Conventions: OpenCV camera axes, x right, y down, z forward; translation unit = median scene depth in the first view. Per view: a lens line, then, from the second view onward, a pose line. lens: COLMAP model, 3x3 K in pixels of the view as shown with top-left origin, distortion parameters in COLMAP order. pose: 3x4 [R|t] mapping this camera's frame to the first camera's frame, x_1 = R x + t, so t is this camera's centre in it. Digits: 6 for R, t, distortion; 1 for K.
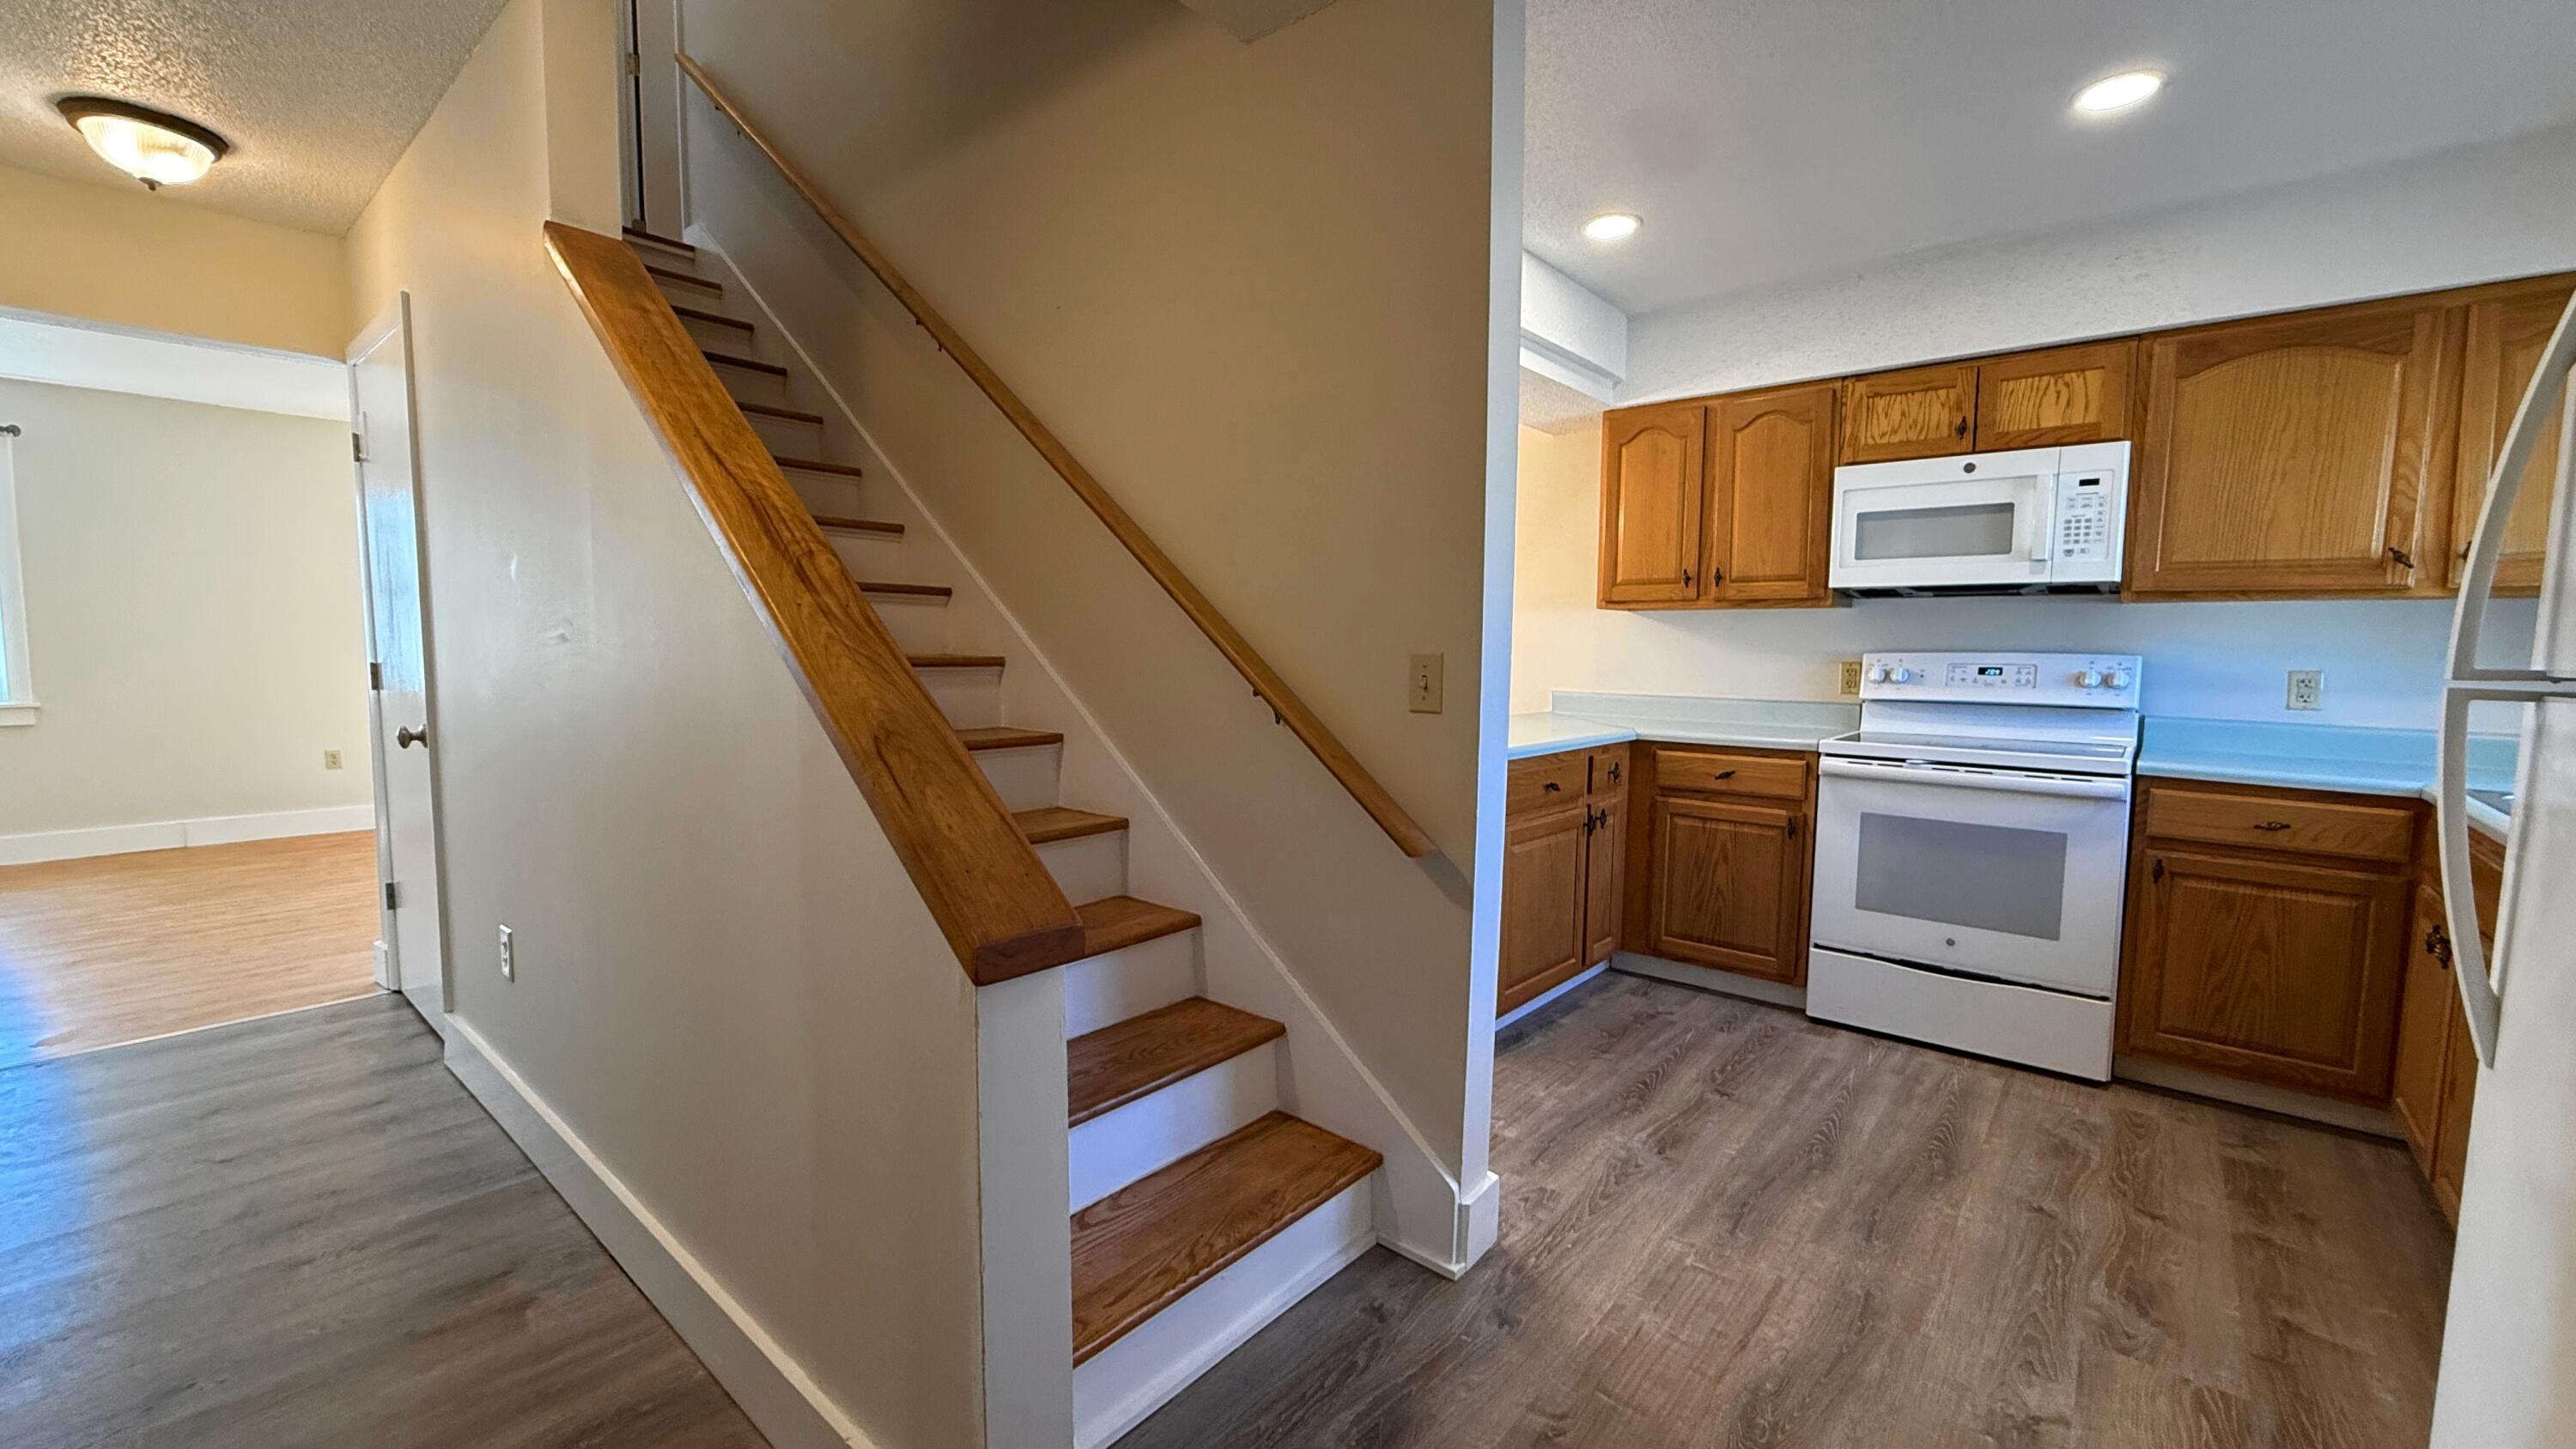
lens RADIAL K [[1024.7, 0, 1293.1], [0, 1024.7, 724.9], [0, 0, 1]] dist [-0.001770, -0.000032]
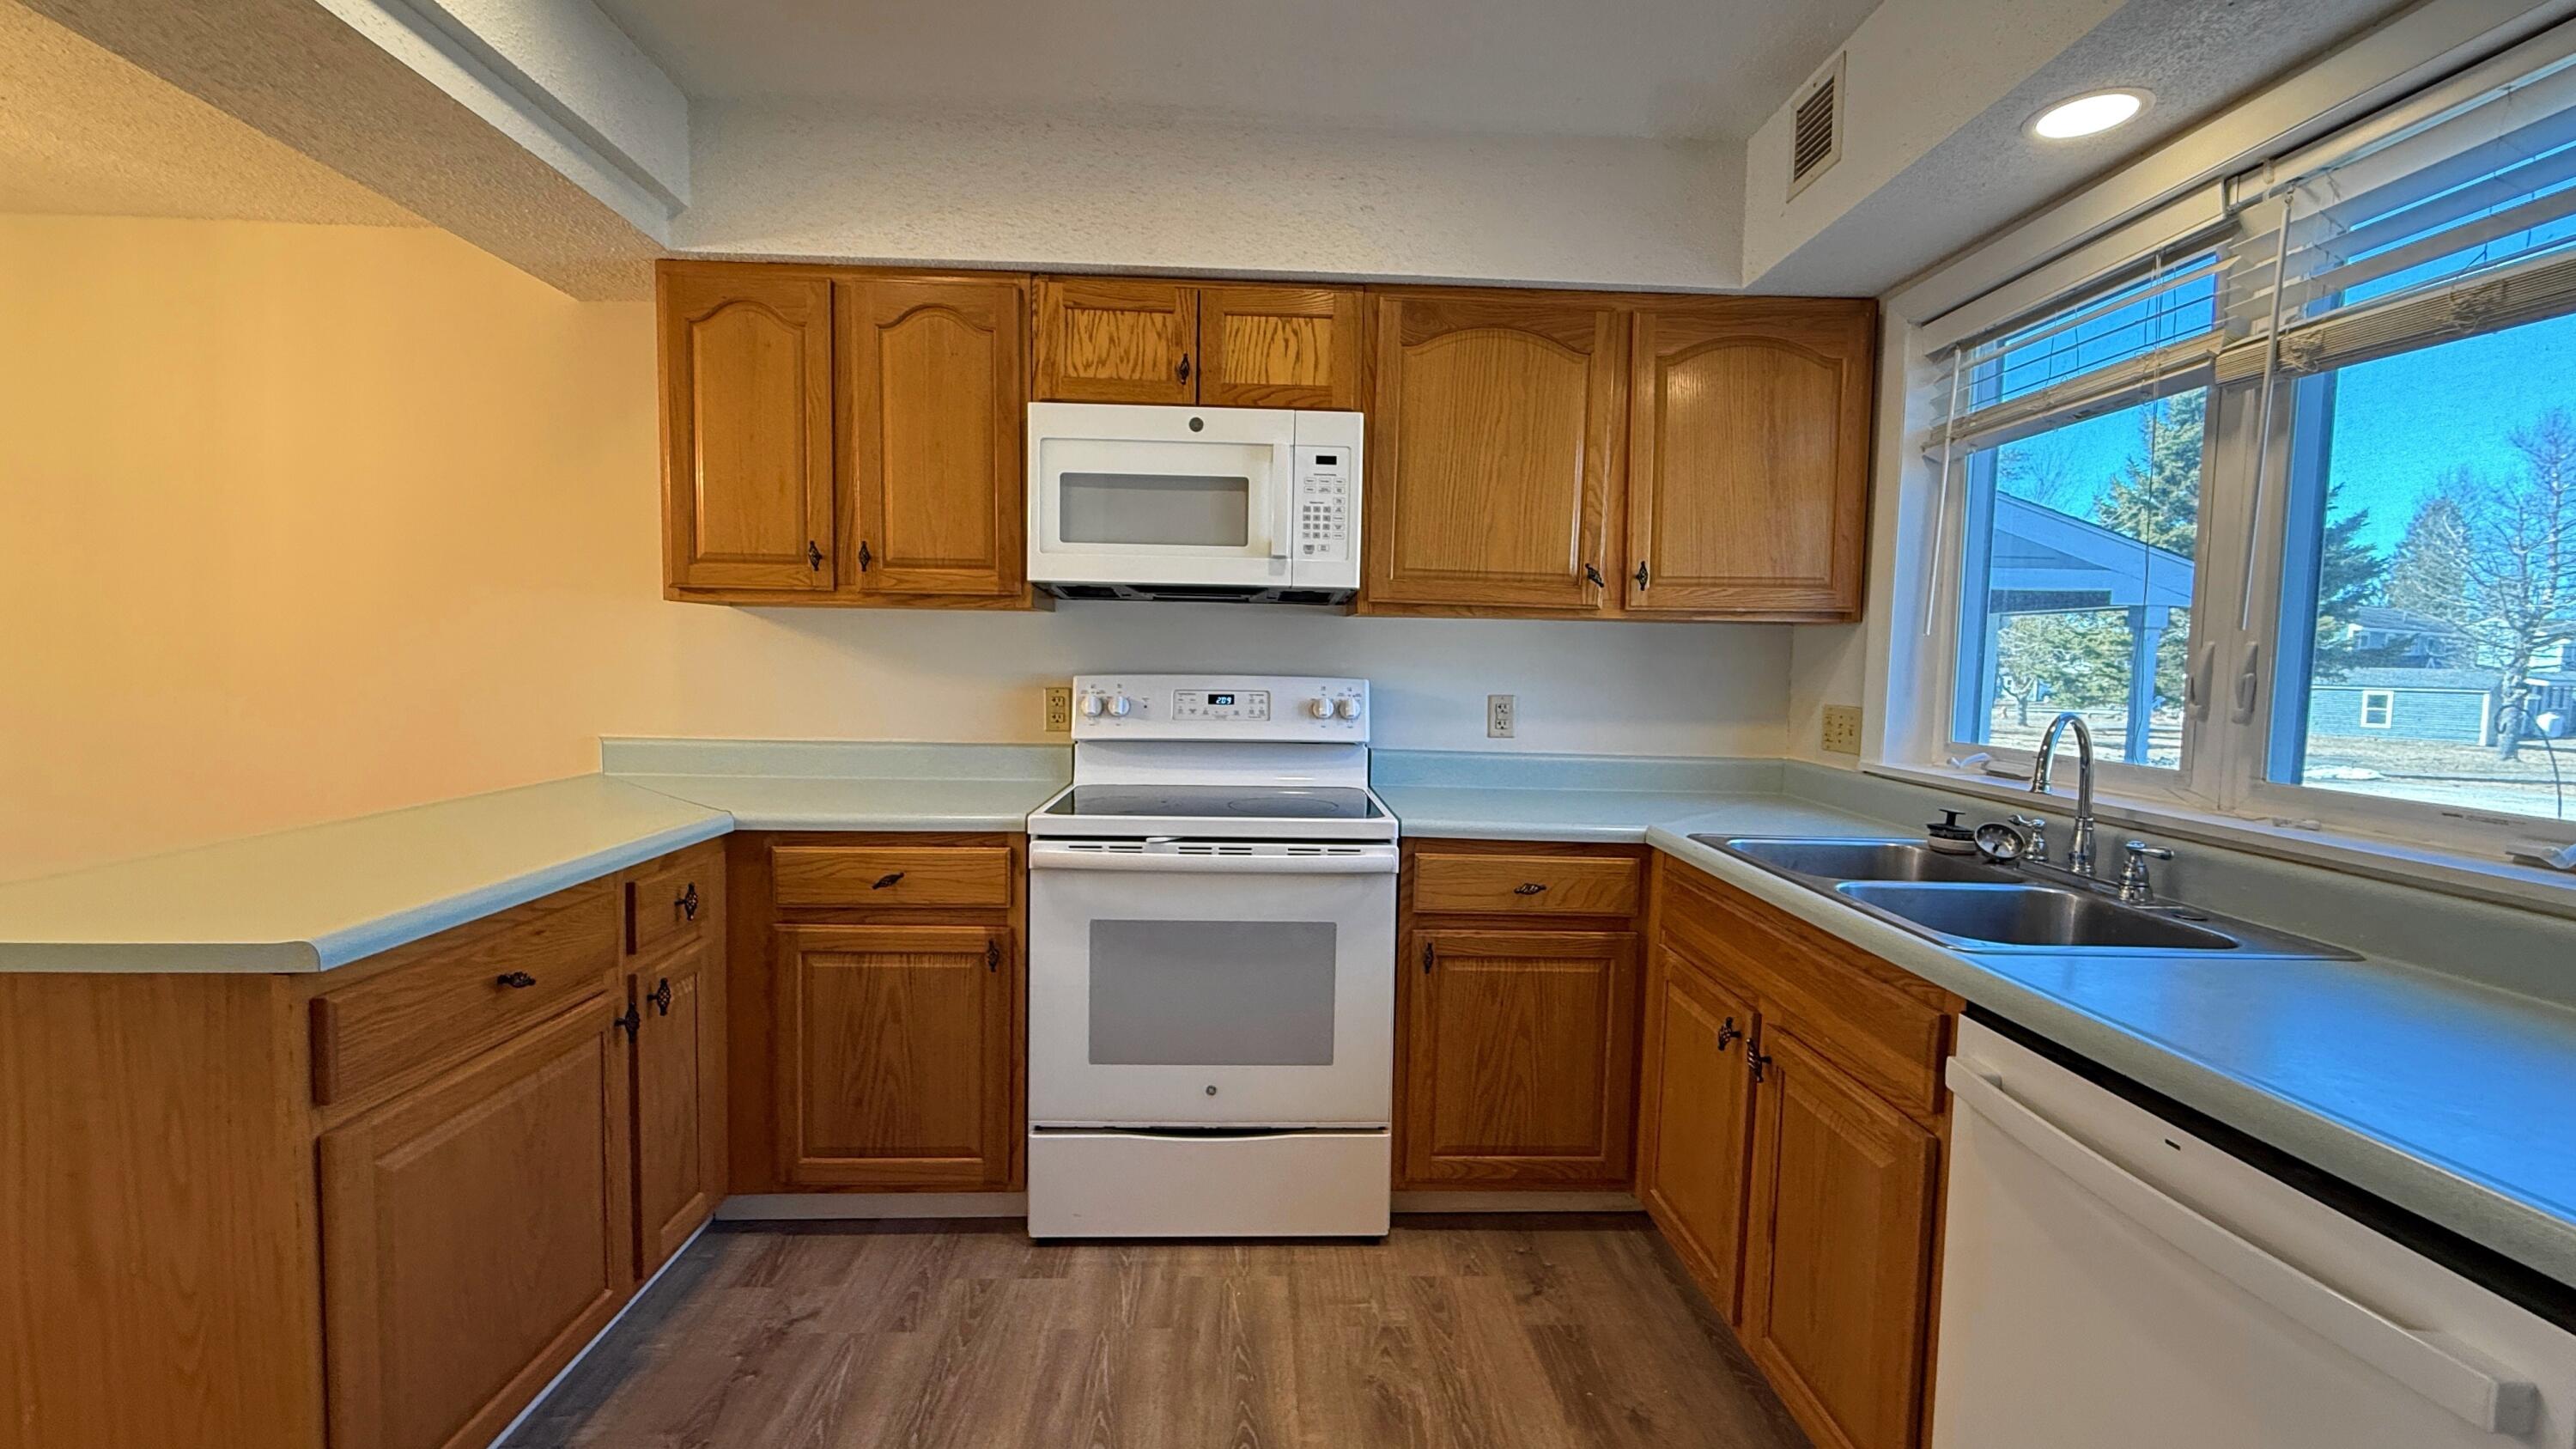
lens RADIAL K [[1024.7, 0, 1270.5], [0, 1024.7, 732.3], [0, 0, 1]] dist [-0.001770, -0.000032]
pose [[0.745004, -0.047680, 0.665353, 0.205264], [0.041888, 0.998818, 0.024675, -0.048176], [-0.665743, 0.009488, 0.746121, 0.425074]]
